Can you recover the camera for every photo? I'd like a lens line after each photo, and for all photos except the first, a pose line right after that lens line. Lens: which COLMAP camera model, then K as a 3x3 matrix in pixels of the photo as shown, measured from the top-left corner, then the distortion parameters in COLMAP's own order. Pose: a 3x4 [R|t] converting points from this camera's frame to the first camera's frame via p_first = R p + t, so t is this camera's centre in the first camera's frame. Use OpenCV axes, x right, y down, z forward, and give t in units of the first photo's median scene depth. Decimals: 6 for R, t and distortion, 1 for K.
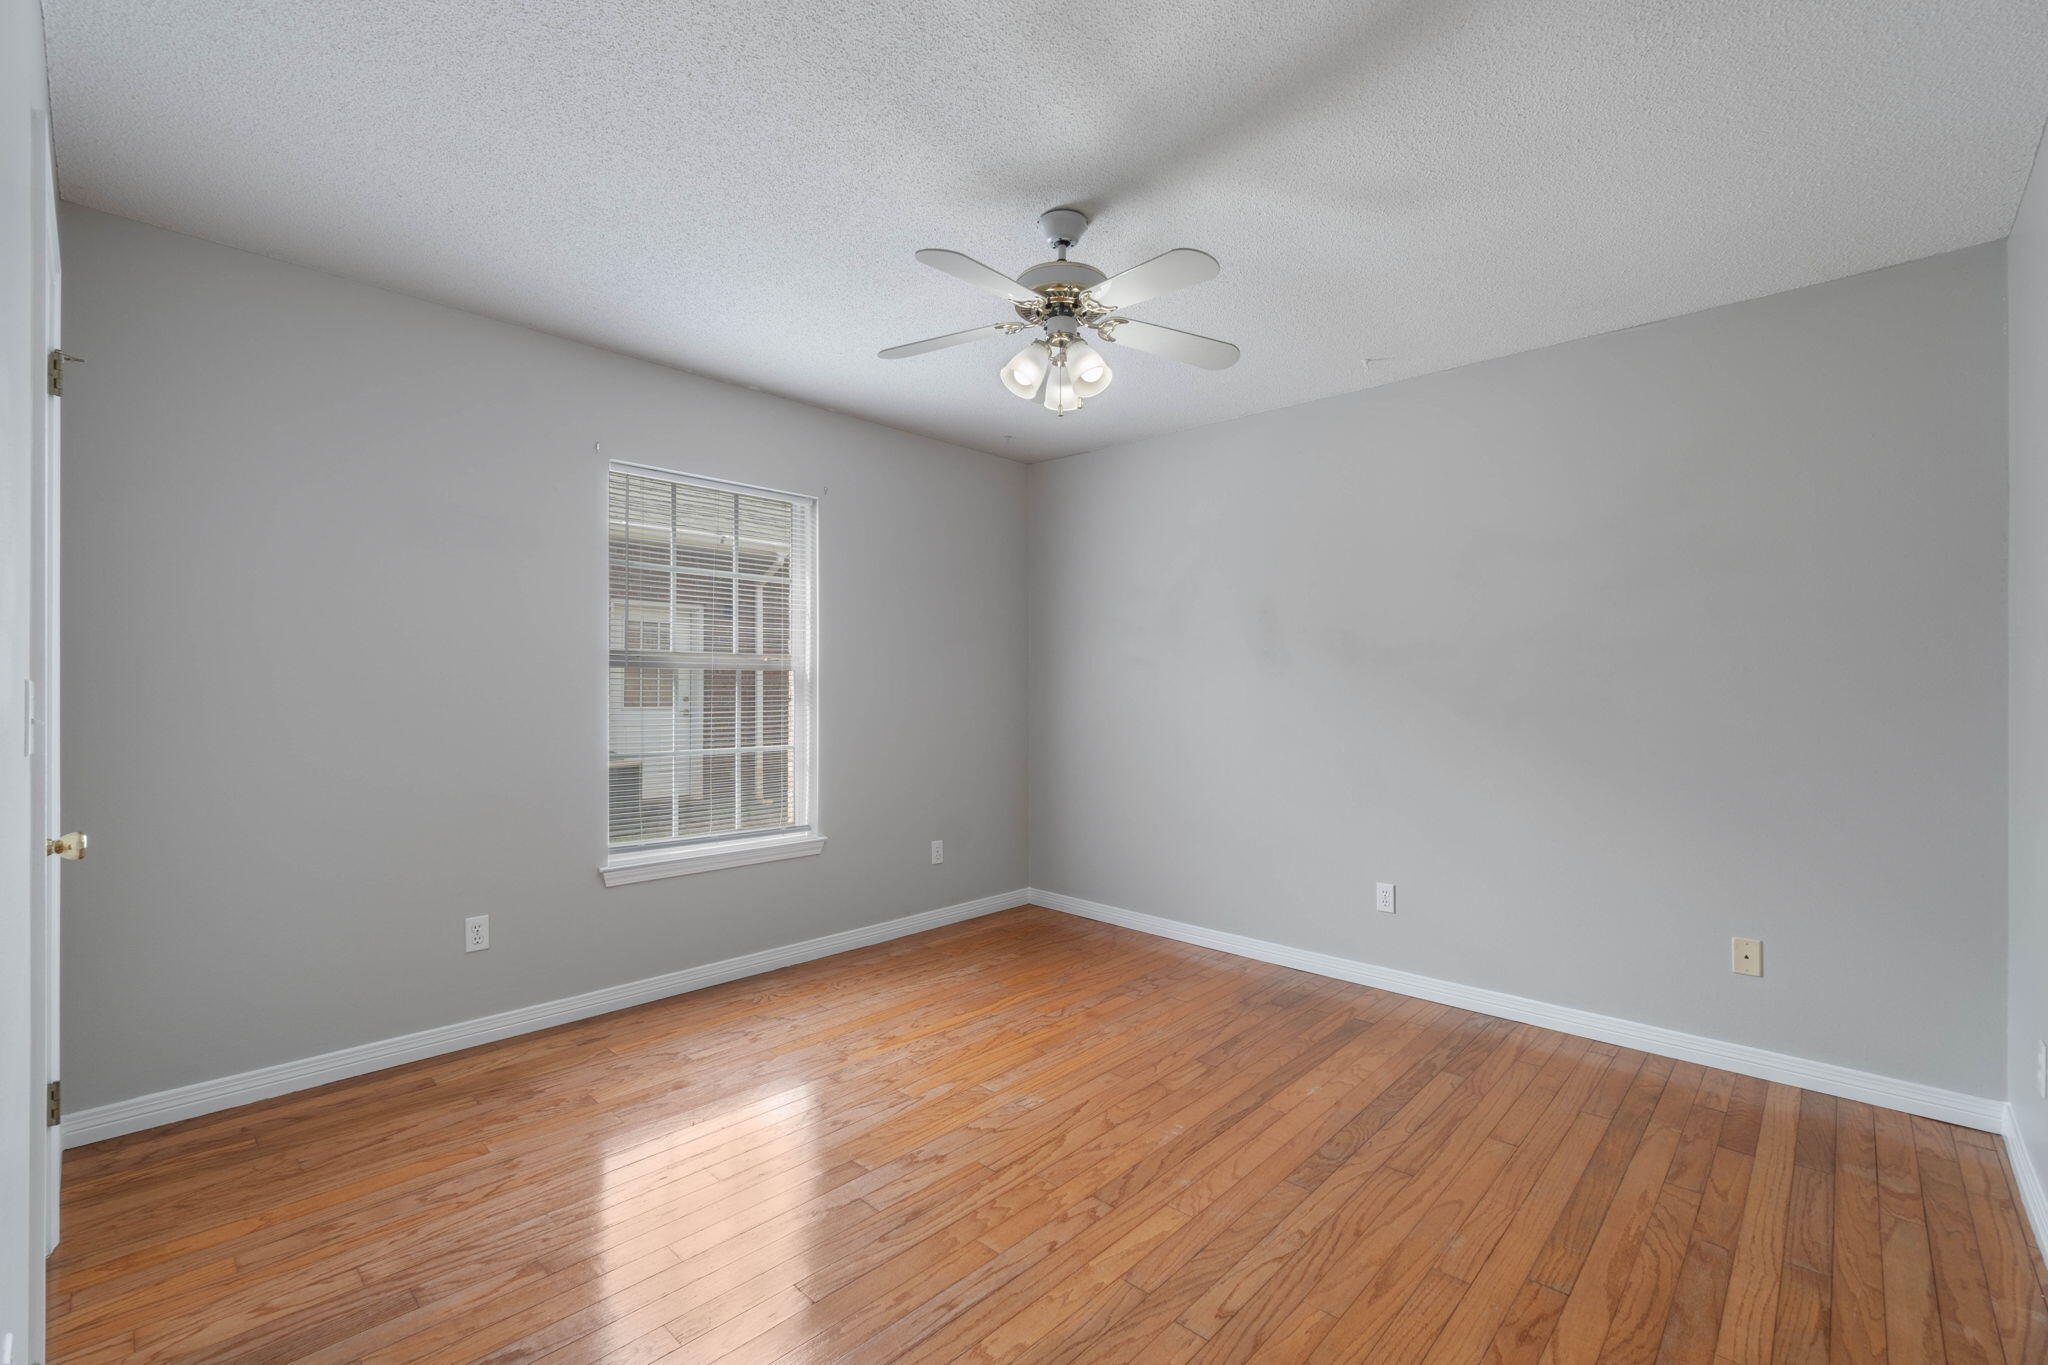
lens RADIAL K [[887.0, 0, 1012.7], [0, 887.0, 682.6], [0, 0, 1]] dist [-0.002192, -0.000348]
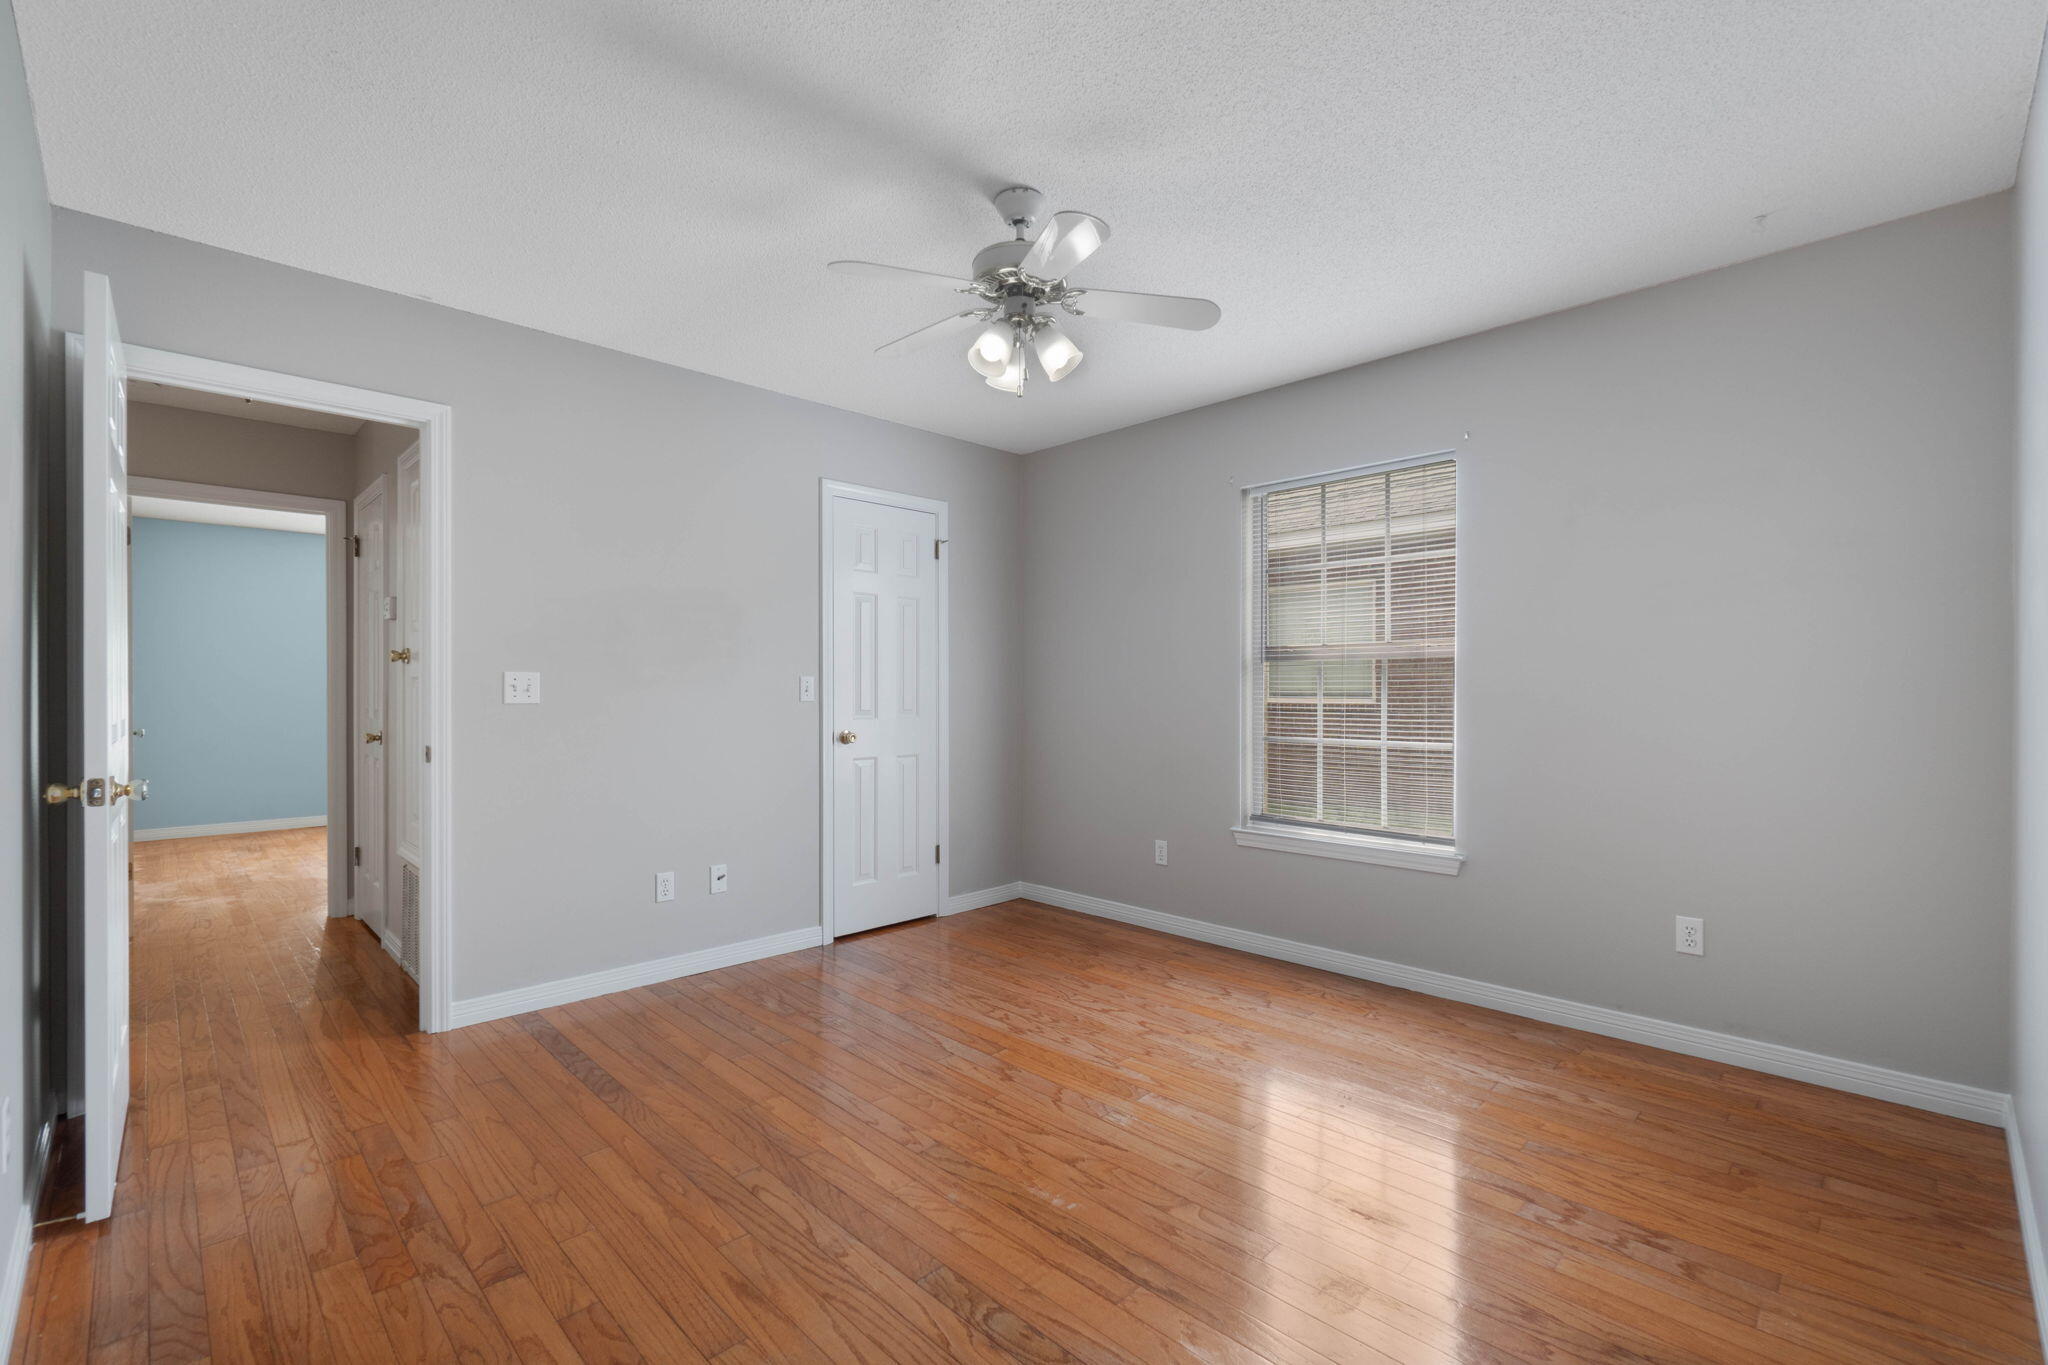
lens RADIAL K [[887.0, 0, 1012.6], [0, 887.0, 687.1], [0, 0, 1]] dist [-0.002192, -0.000348]
pose [[-0.036599, -0.009413, -0.999286, 0.928267], [0.005559, 0.999938, -0.009623, 0.032317], [0.999315, -0.005908, -0.036544, 0.906725]]
